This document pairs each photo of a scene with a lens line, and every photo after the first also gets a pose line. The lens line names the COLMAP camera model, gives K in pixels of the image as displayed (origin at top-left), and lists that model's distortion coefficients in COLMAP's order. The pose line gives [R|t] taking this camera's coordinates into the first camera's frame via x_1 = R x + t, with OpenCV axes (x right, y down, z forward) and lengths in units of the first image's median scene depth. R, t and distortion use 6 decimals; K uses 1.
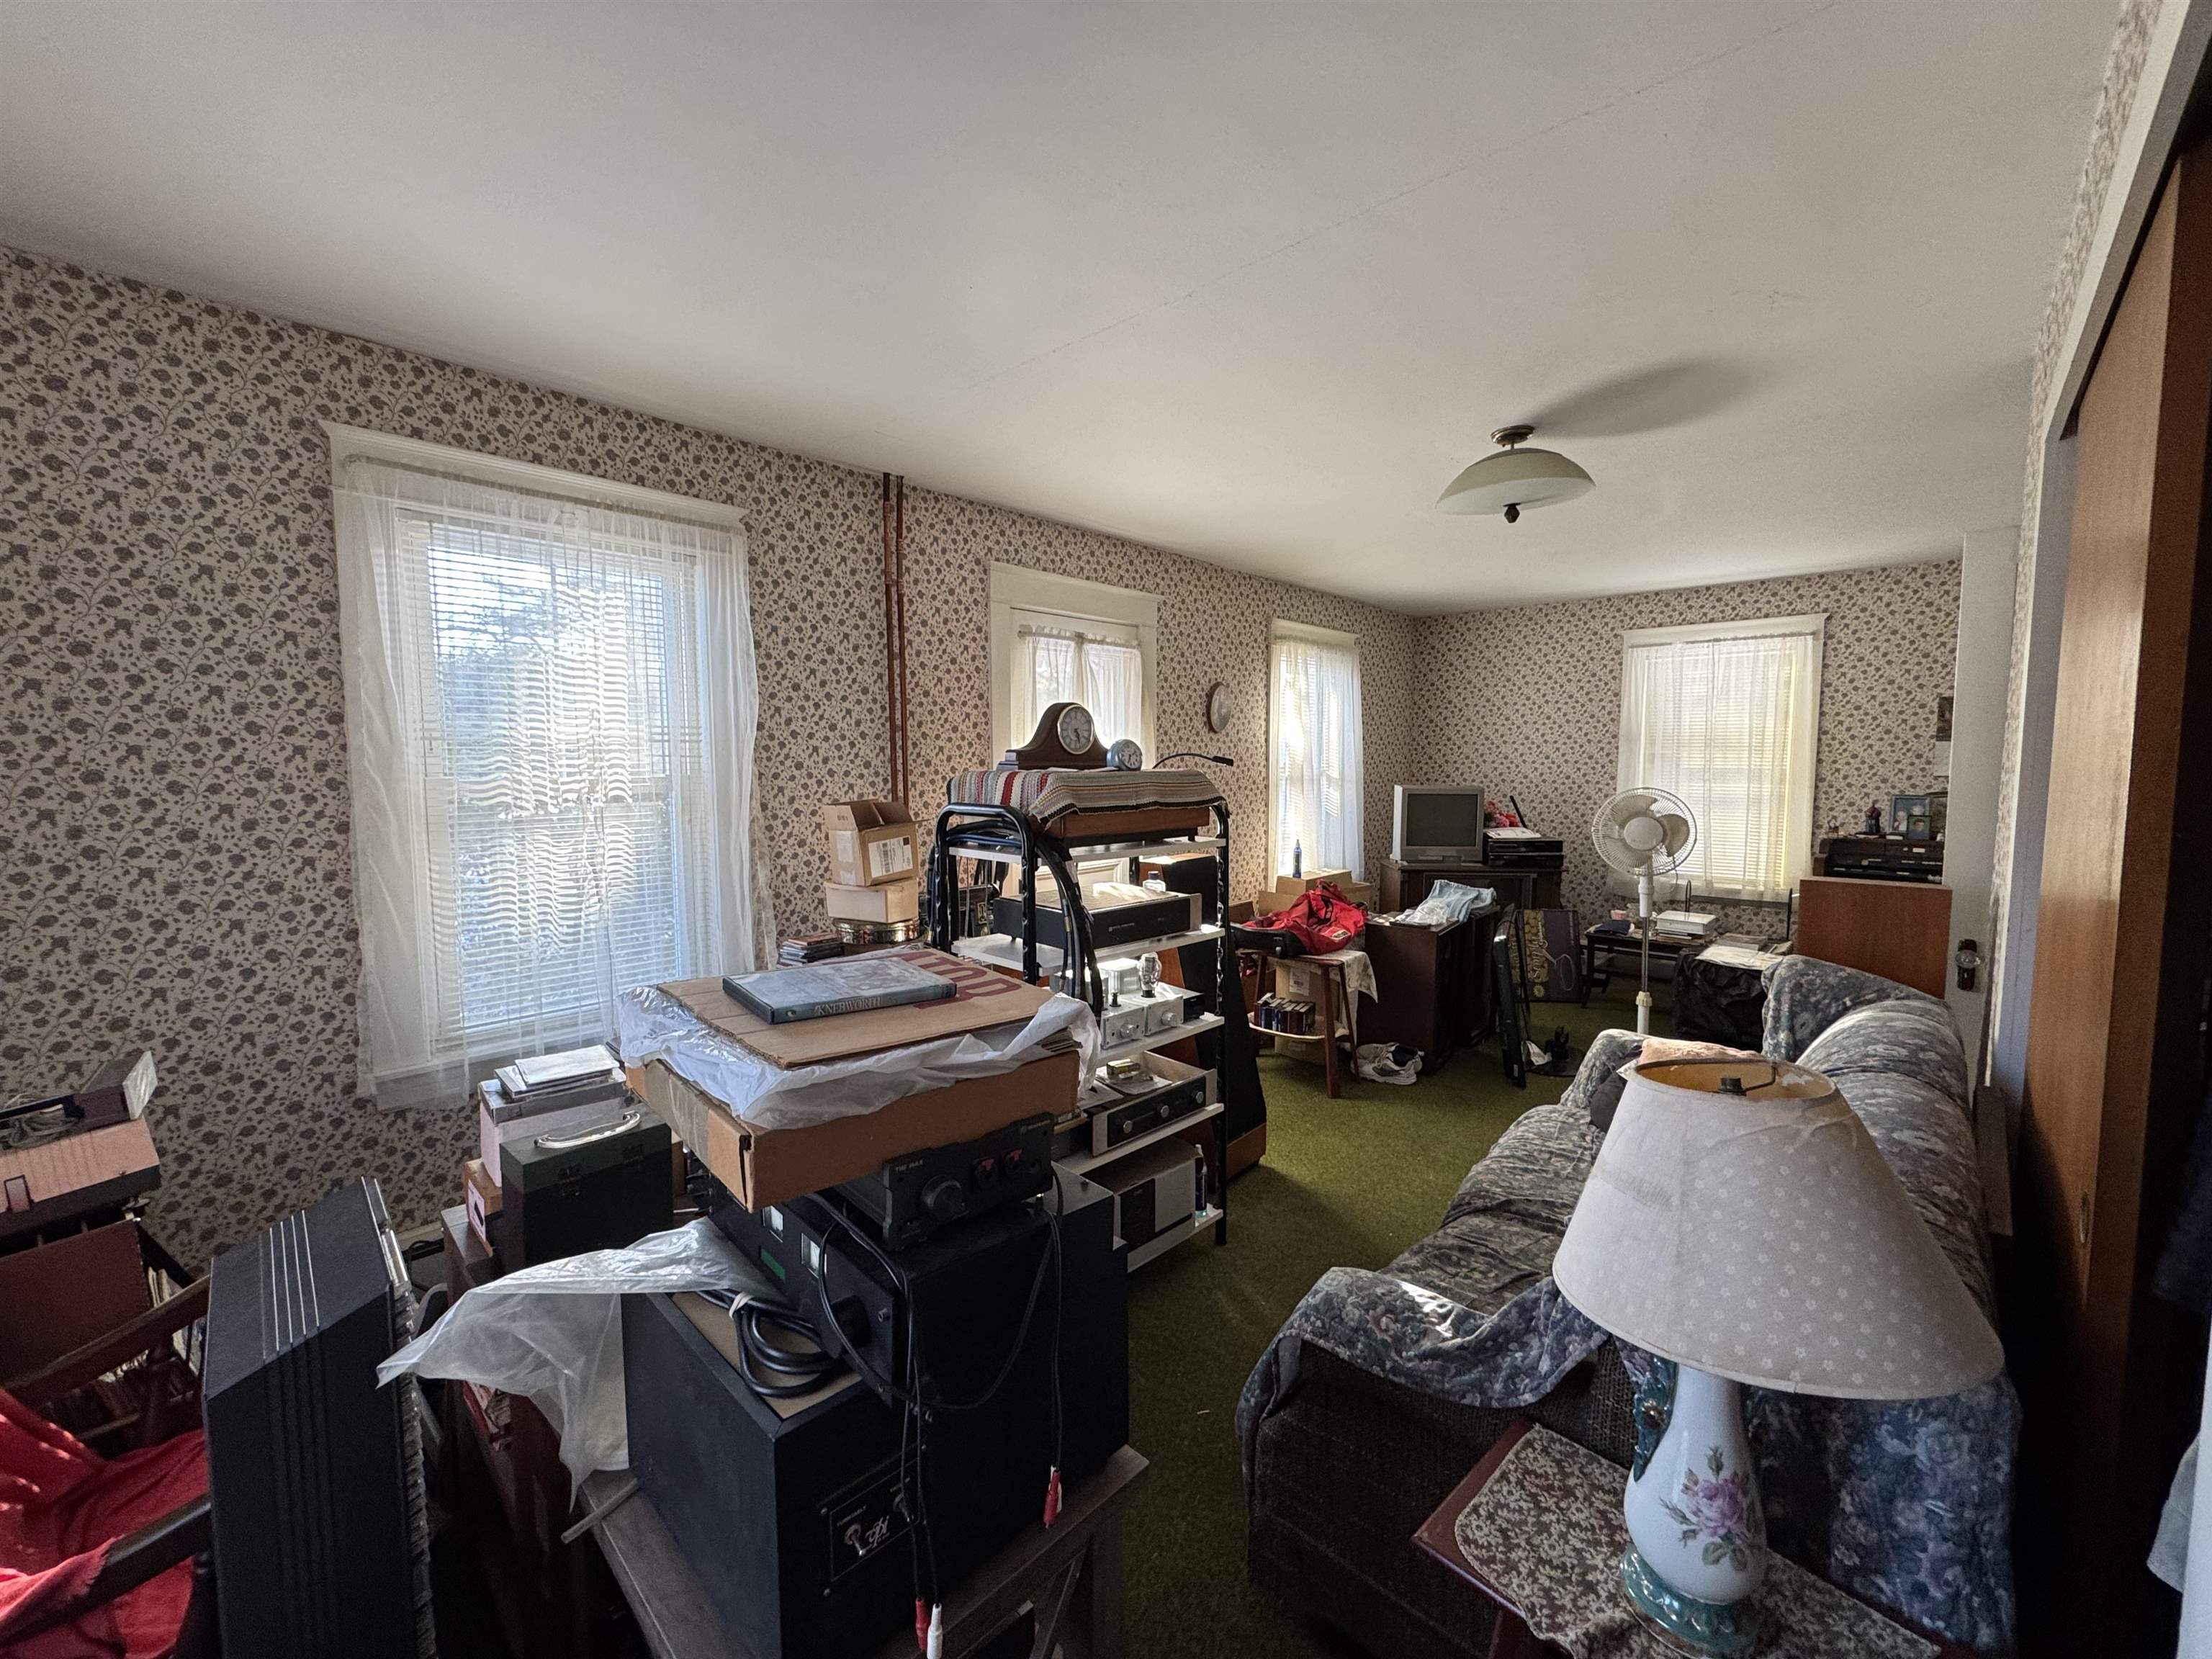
lens RADIAL K [[886.5, 0, 1101.0], [0, 886.5, 834.1], [0, 0, 1]] dist [-0.005001, -0.000090]
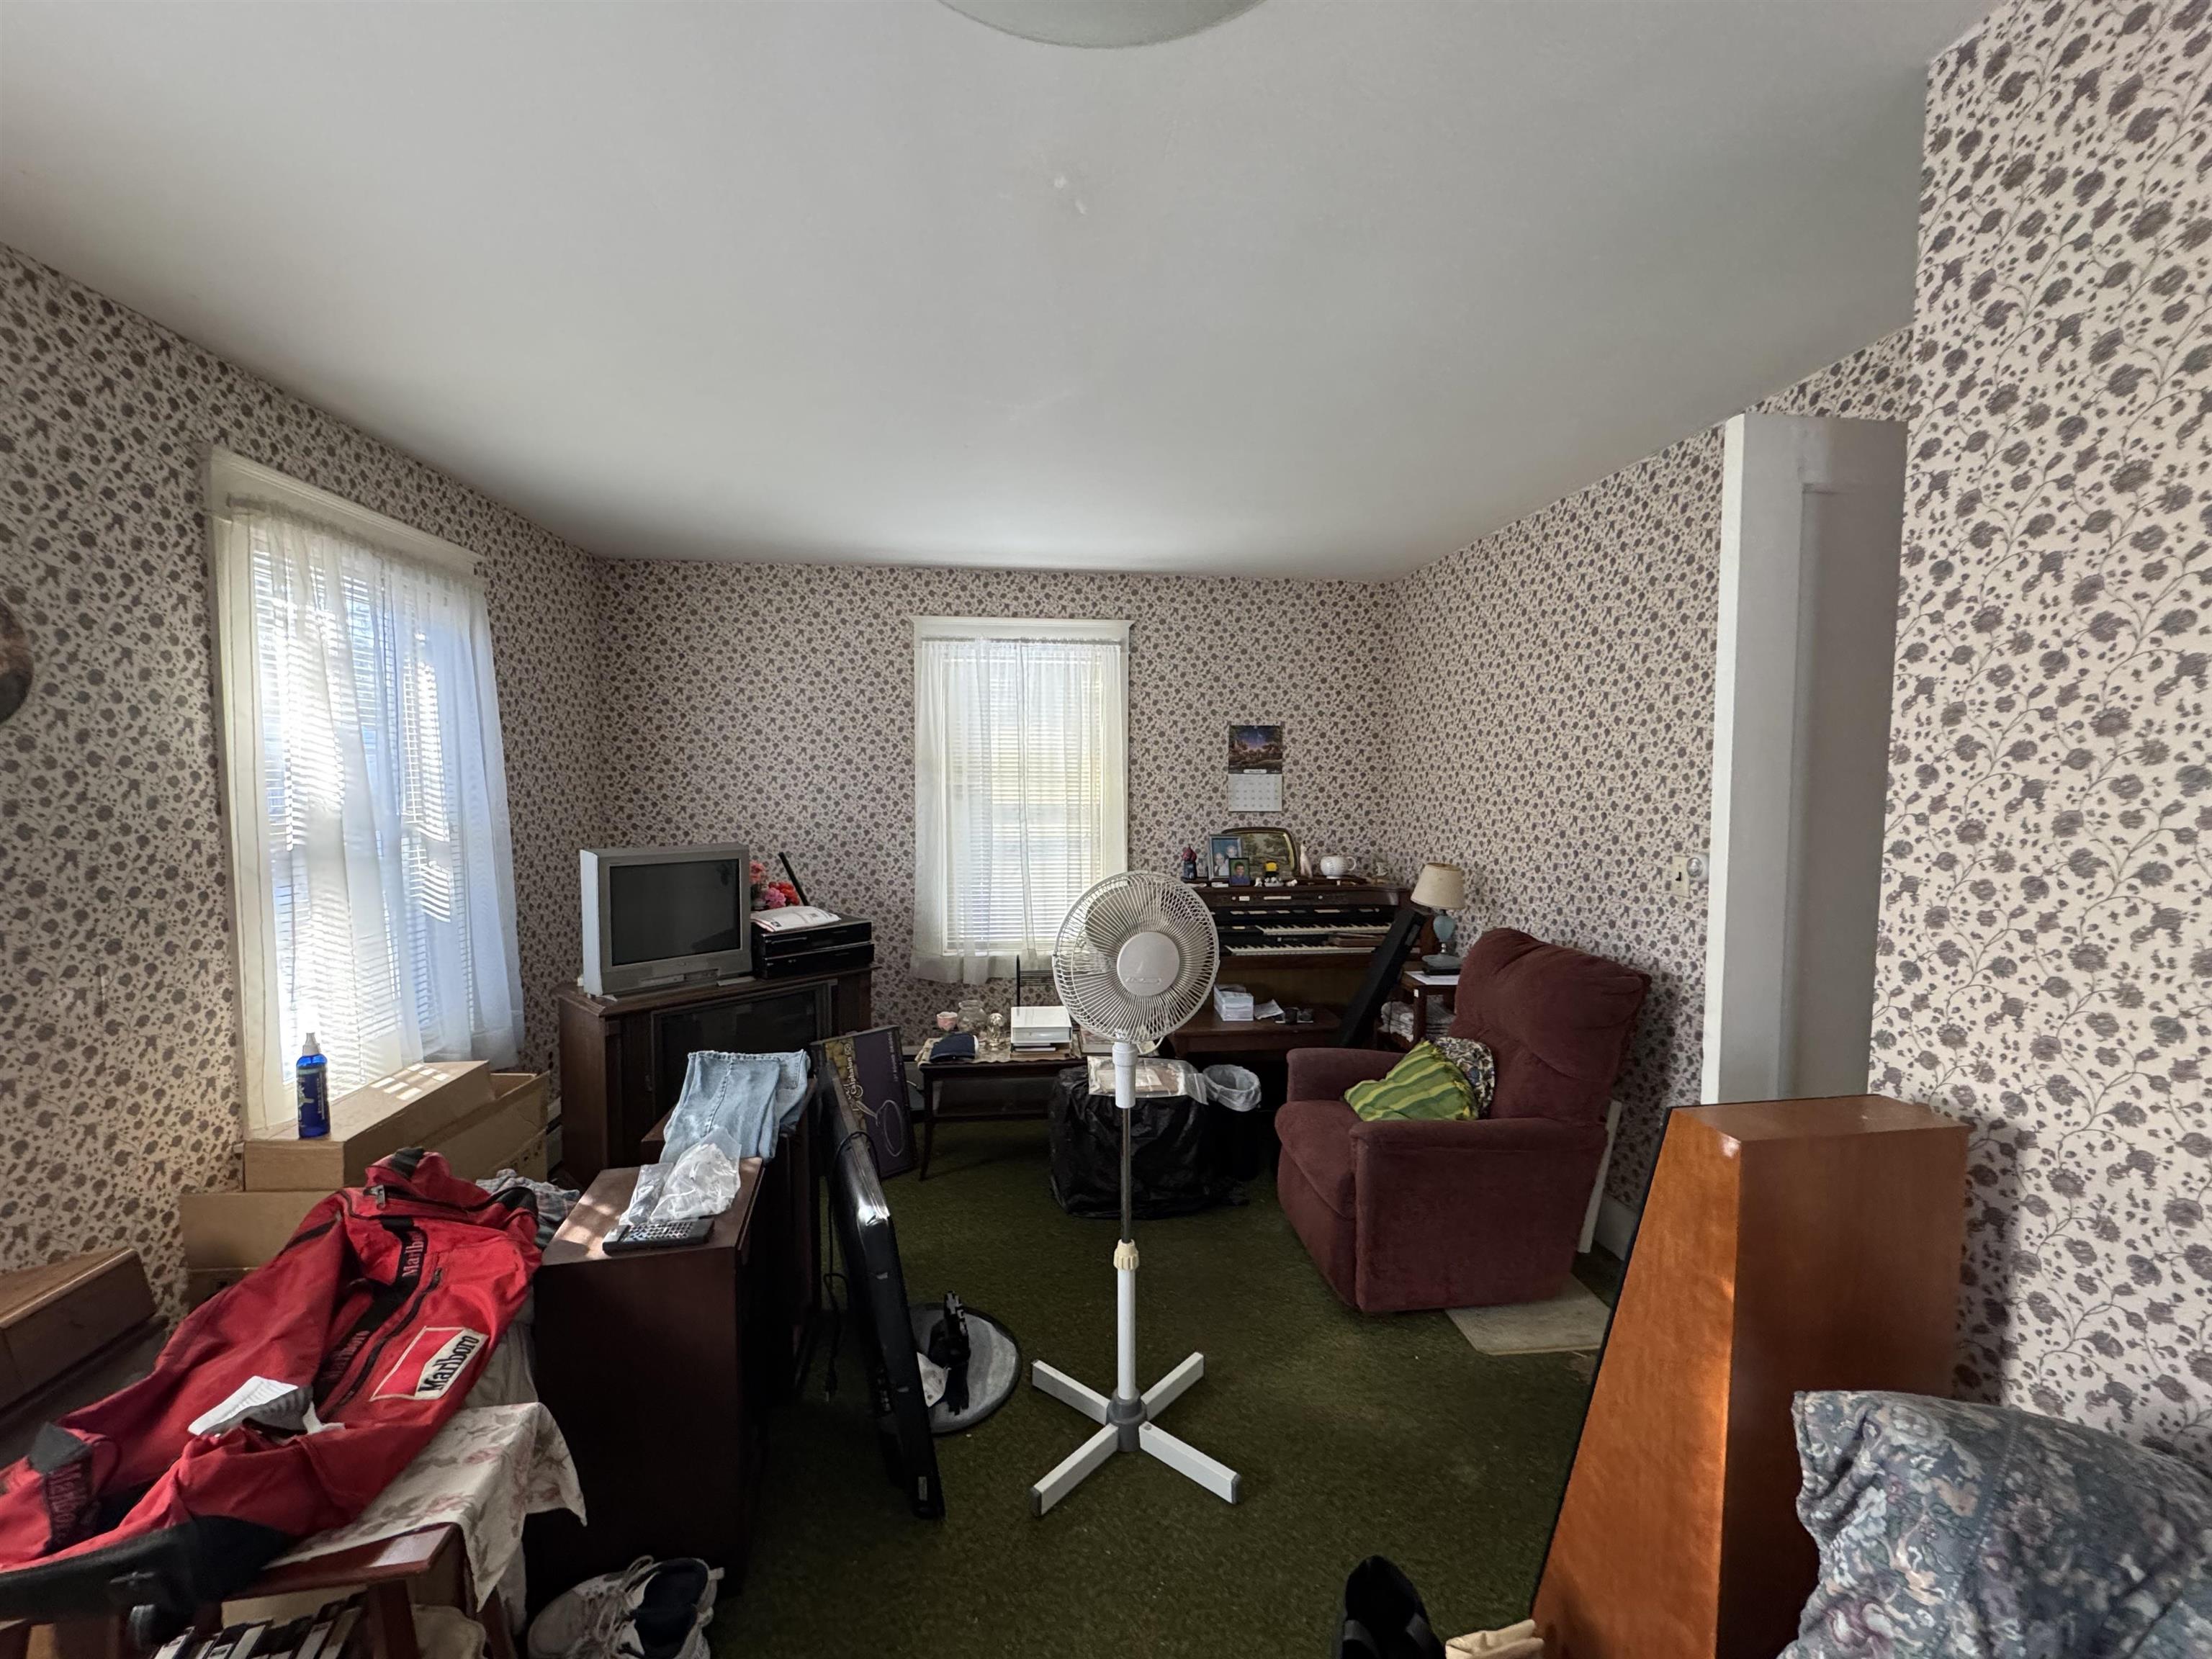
lens RADIAL K [[886.5, 0, 1101.0], [0, 886.5, 834.1], [0, 0, 1]] dist [-0.005001, -0.000090]
pose [[0.647519, -0.046490, 0.760630, 0.143904], [0.062930, 0.997990, 0.007426, -0.052286], [-0.759447, 0.043058, 0.649143, 0.457830]]
